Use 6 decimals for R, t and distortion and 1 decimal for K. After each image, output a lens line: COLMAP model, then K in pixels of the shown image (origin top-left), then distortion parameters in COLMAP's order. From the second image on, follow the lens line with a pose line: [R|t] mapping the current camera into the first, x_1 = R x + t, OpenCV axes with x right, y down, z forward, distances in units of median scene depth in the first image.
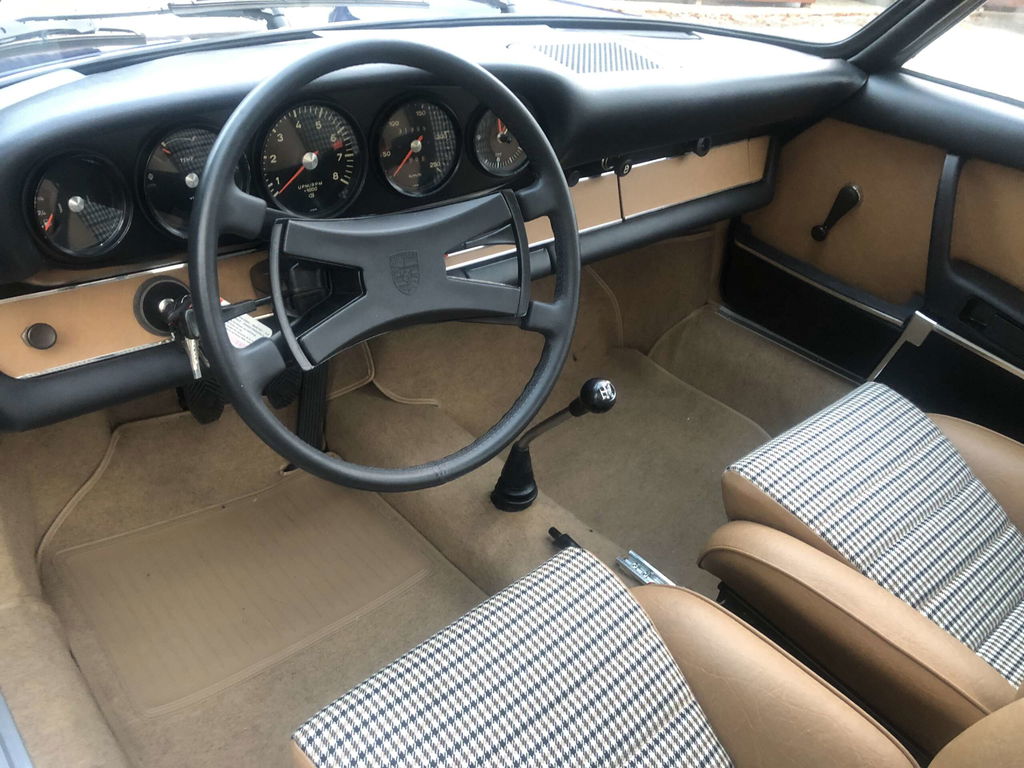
lens RADIAL K [[841.9, 0, 508.2], [0, 841.9, 381.5], [0, 0, 1]] dist [0.018573, -0.026203]
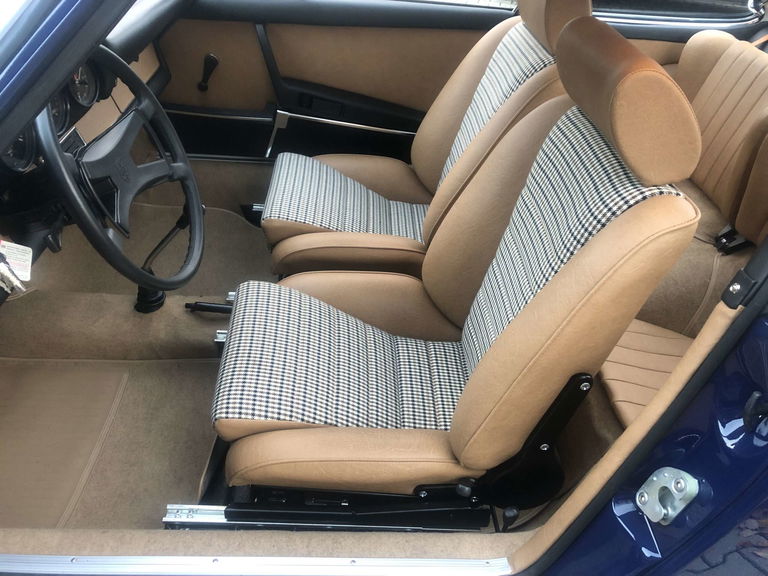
lens RADIAL K [[631.4, 0, 387.4], [0, 631.4, 289.6], [0, 0, 1]] dist [0.018573, -0.026203]
pose [[0.632632, -0.497972, 0.593128, -0.398374], [0.404045, 0.865601, 0.295776, -0.056895], [-0.660700, 0.052533, 0.748809, -0.194076]]
